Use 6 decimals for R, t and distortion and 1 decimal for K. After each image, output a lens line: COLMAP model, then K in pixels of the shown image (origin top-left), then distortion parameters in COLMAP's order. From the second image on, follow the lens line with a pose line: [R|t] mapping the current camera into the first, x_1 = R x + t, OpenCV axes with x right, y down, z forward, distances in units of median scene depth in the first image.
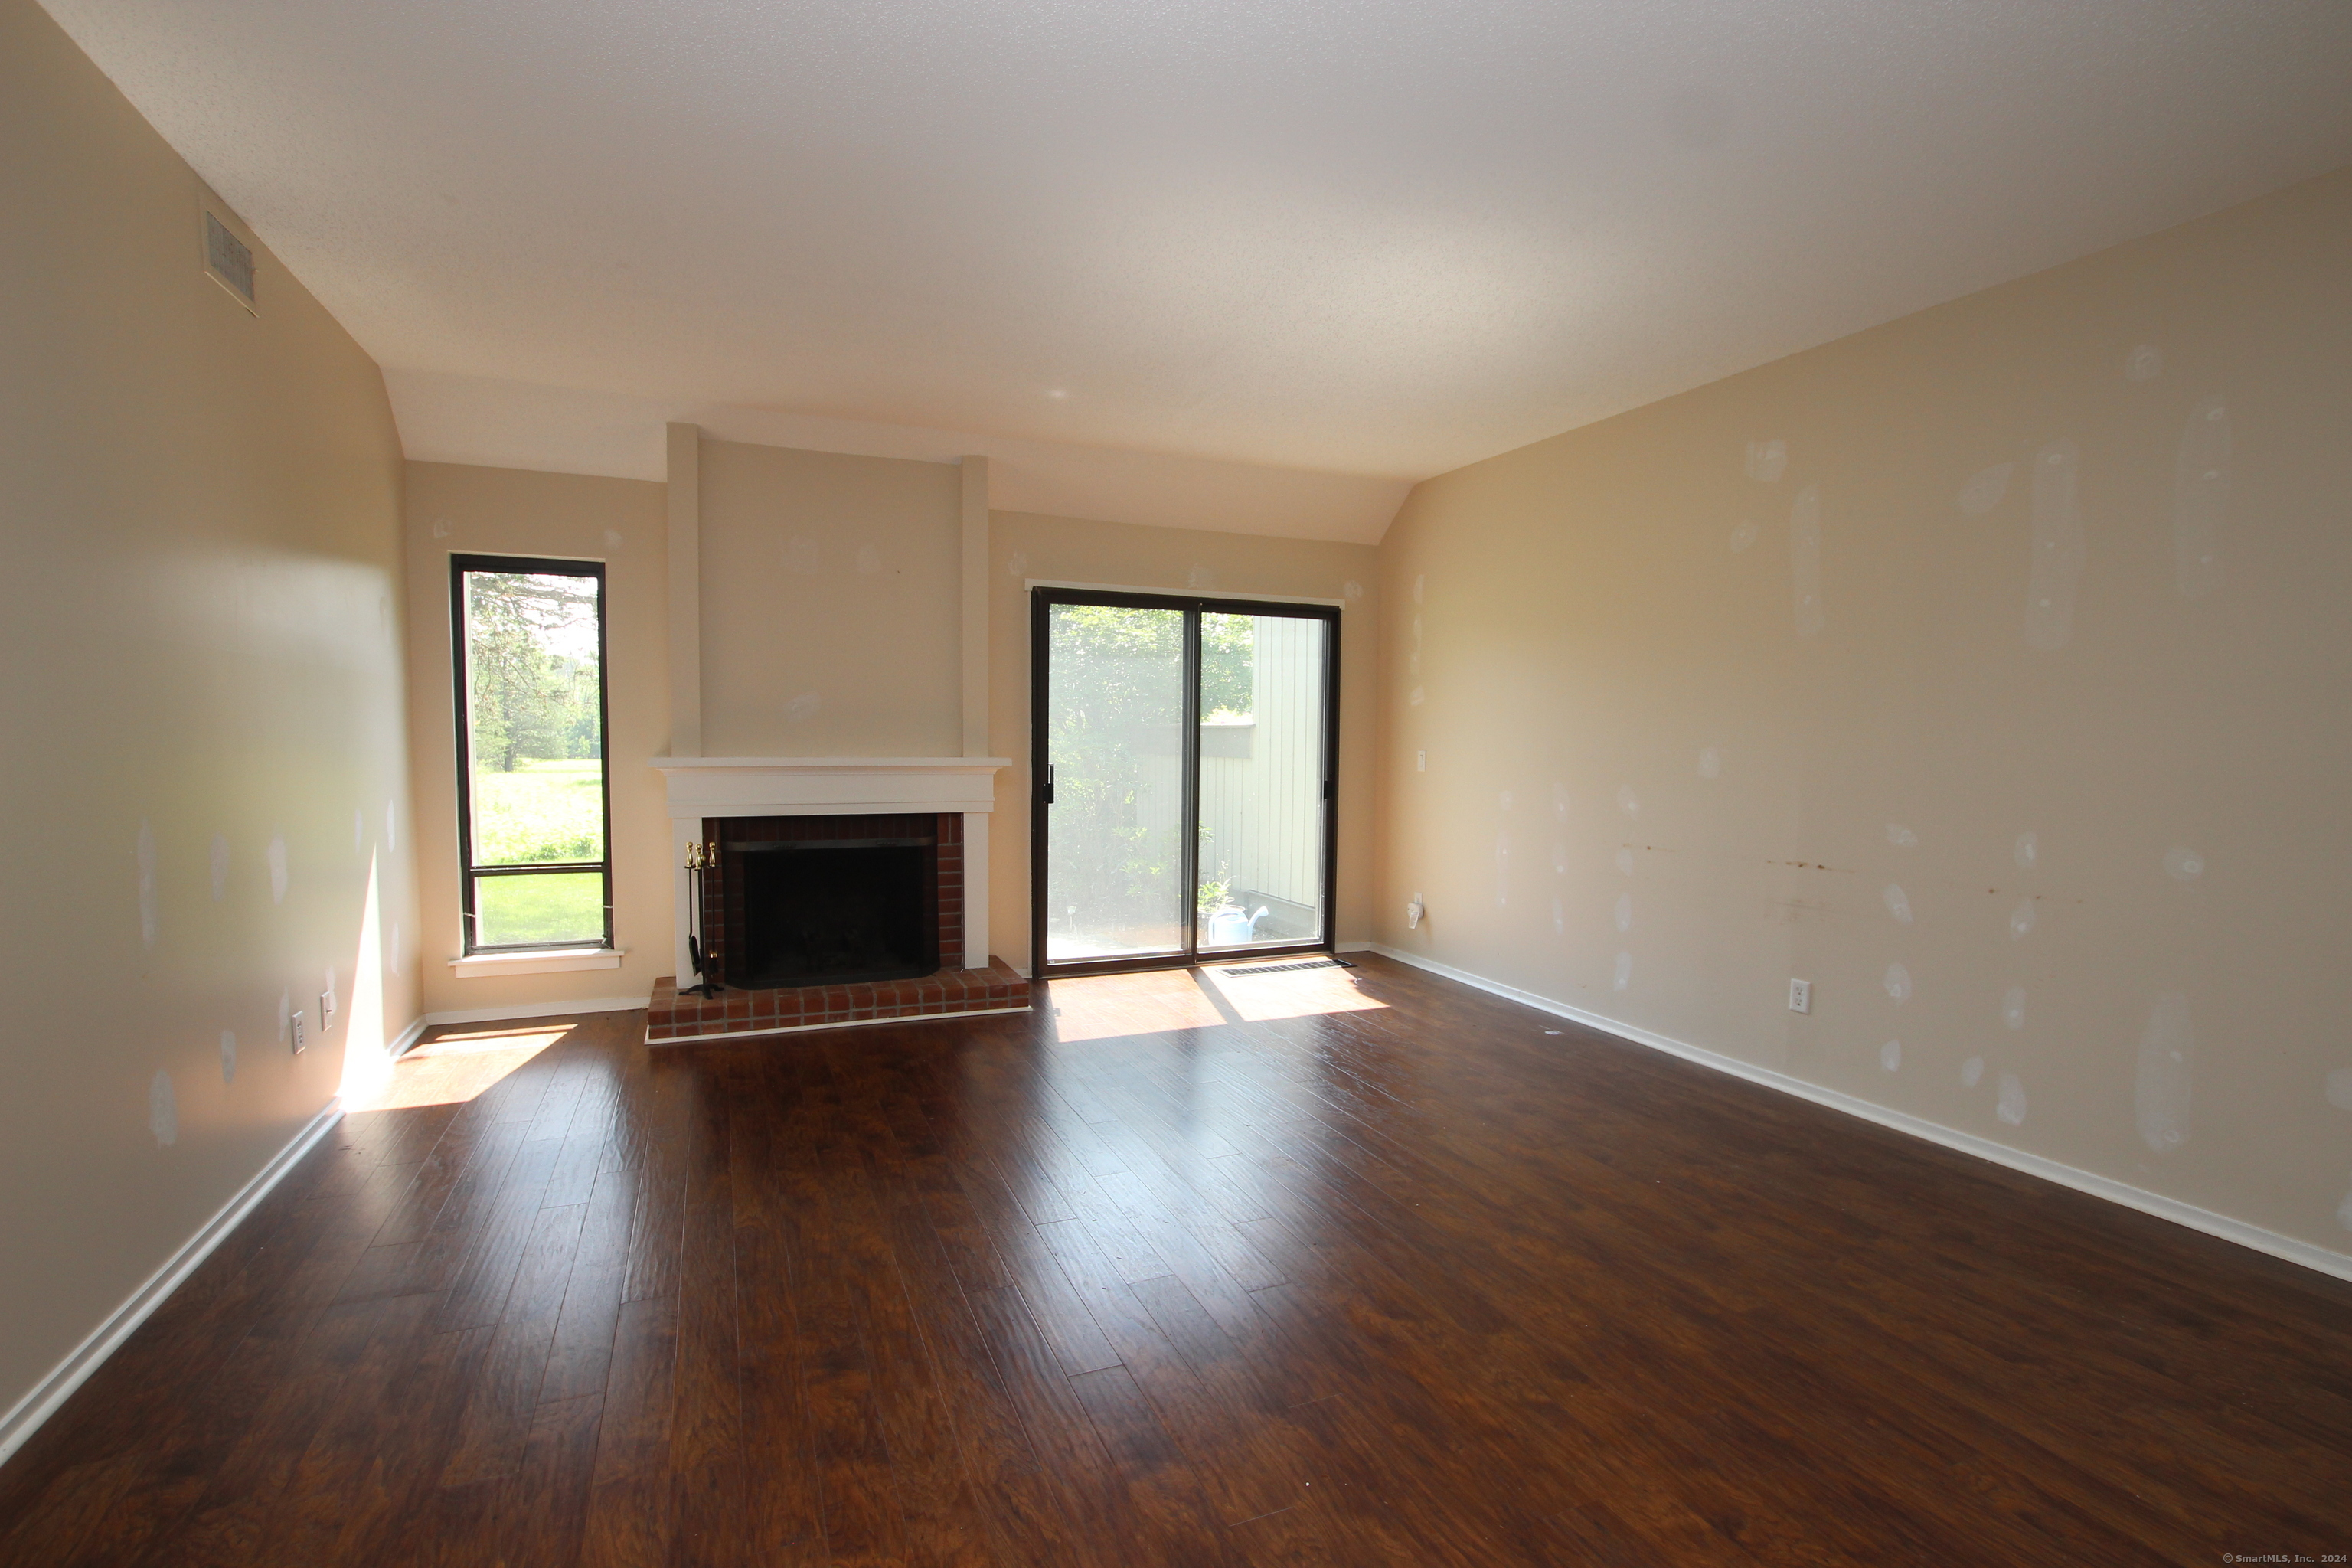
lens RADIAL K [[1088.3, 0, 1182.9], [0, 1088.3, 793.9], [0, 0, 1]] dist [-0.031526, 0.003840]
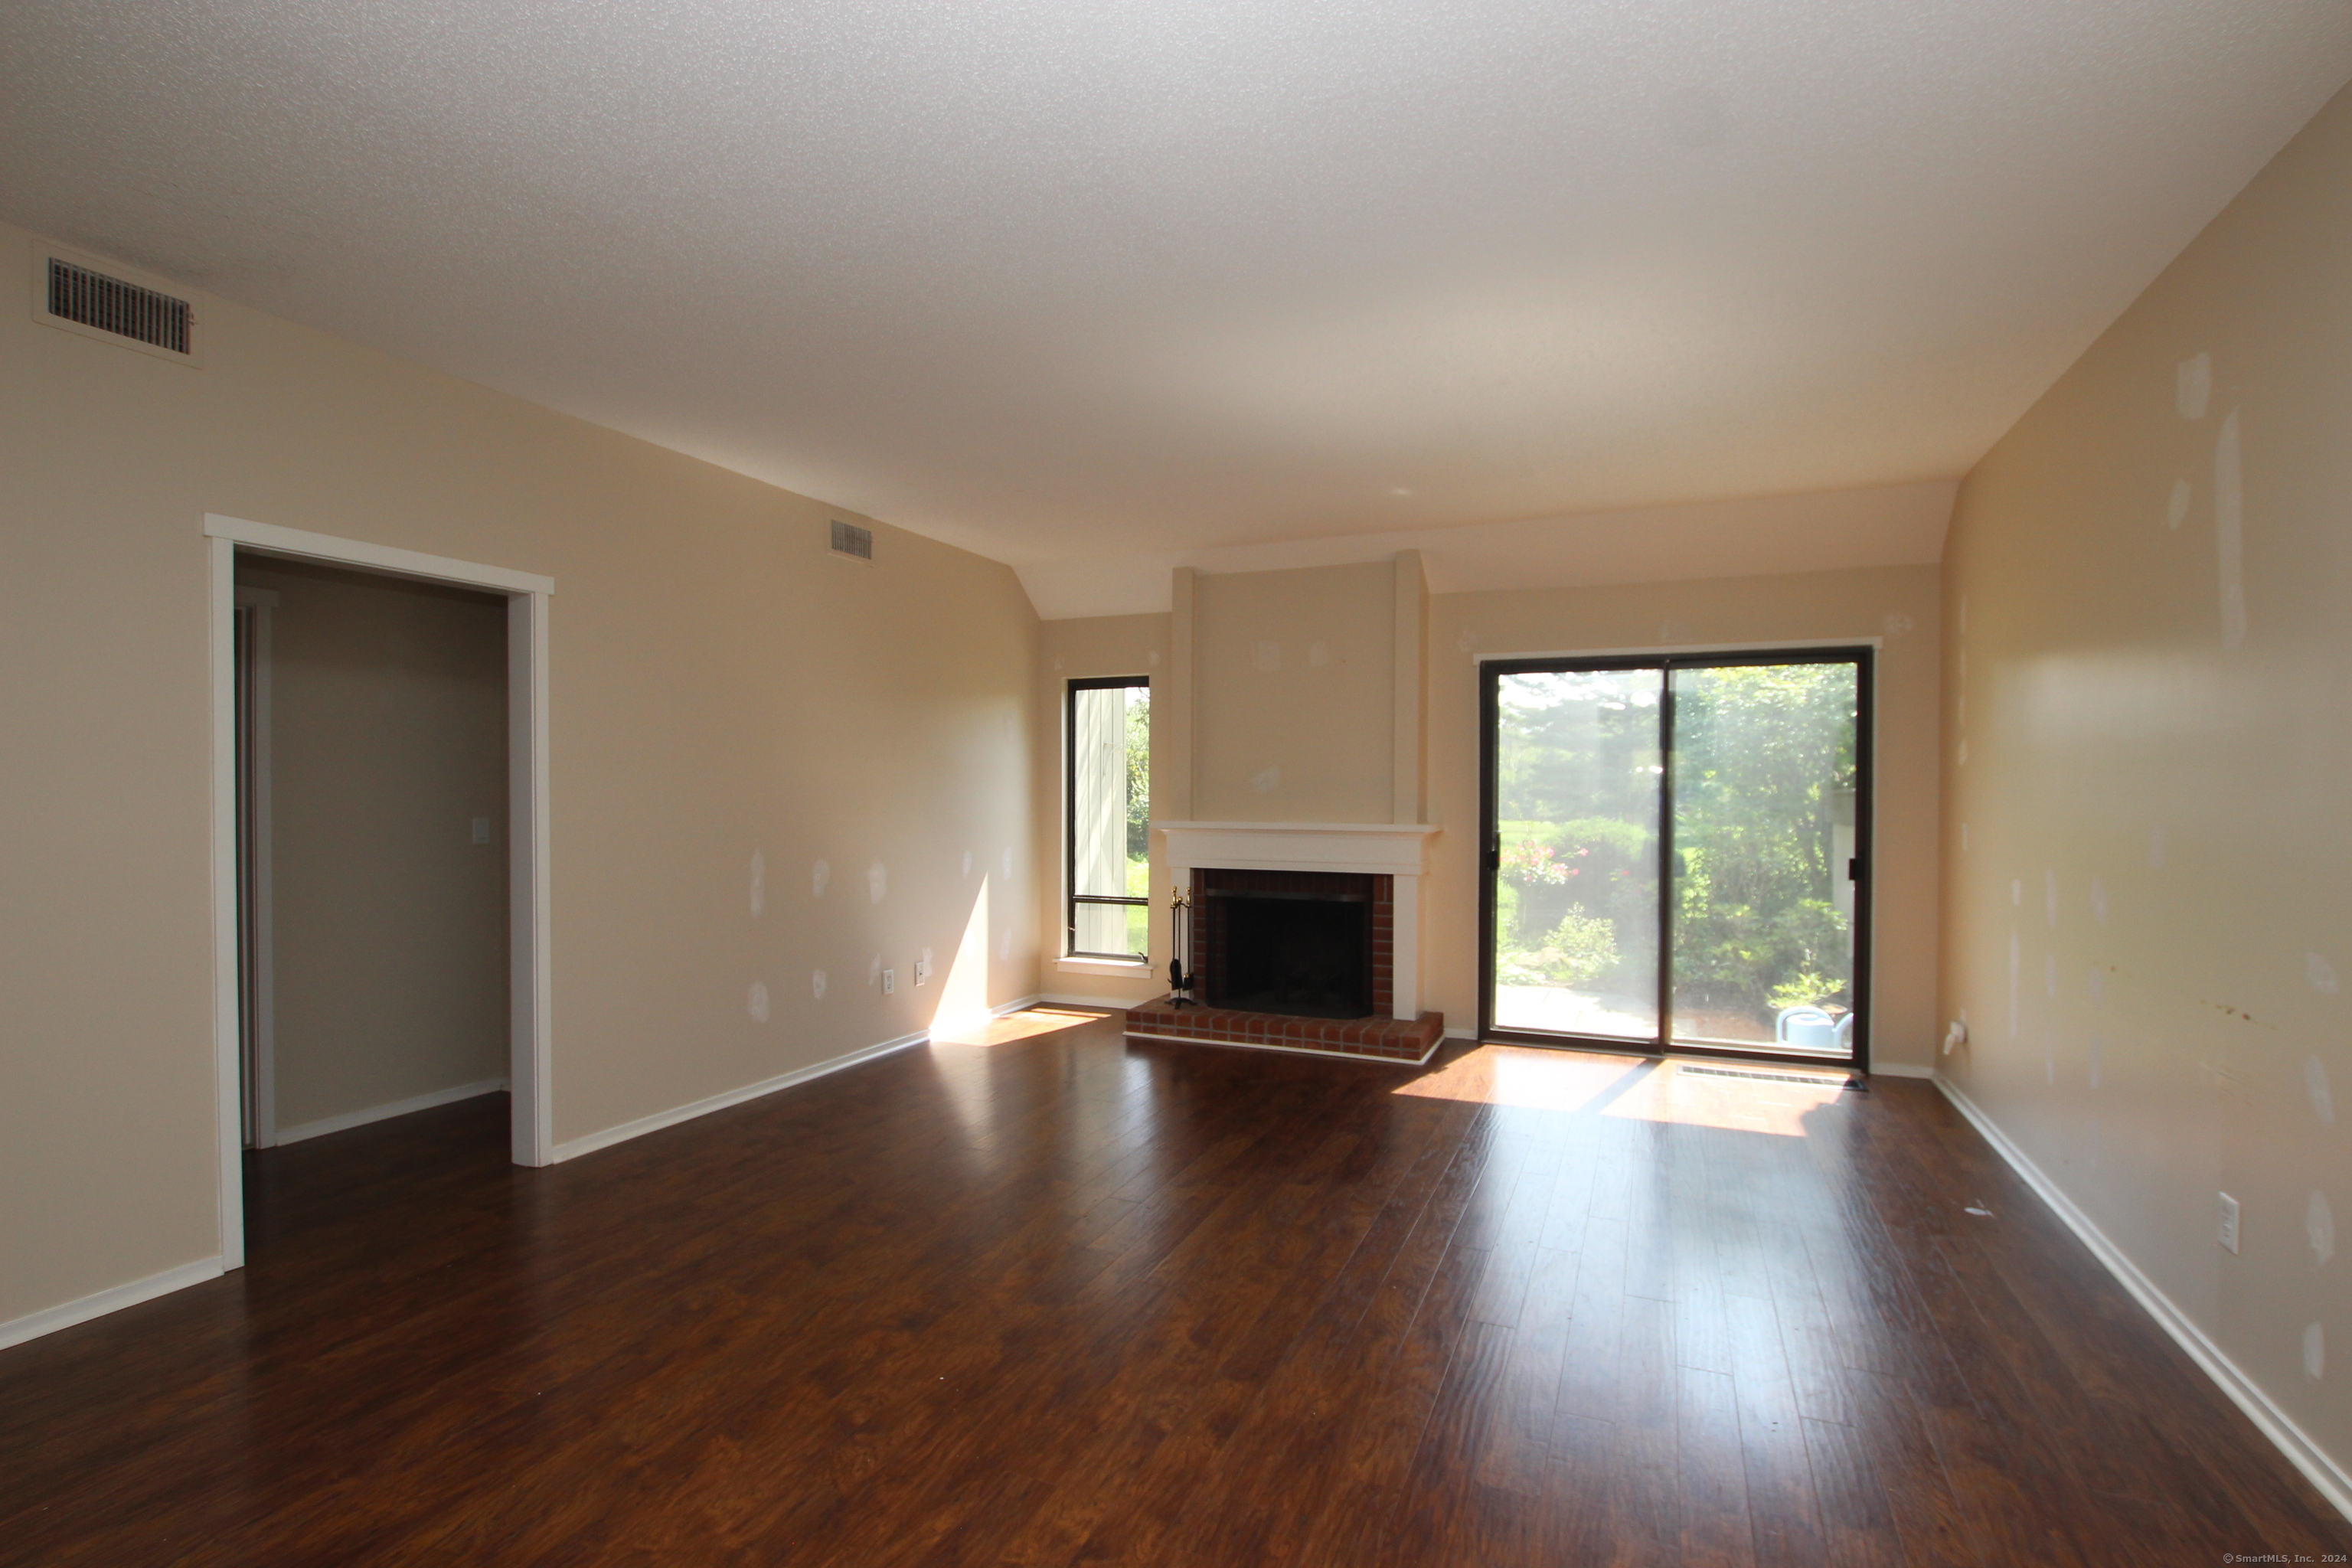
lens RADIAL K [[1088.3, 0, 1185.7], [0, 1088.3, 787.8], [0, 0, 1]] dist [-0.031526, 0.003840]
pose [[0.688290, -0.009122, -0.725378, 0.476565], [-0.035859, 0.998271, -0.046579, -0.011951], [0.724549, 0.058071, 0.686773, 0.098178]]
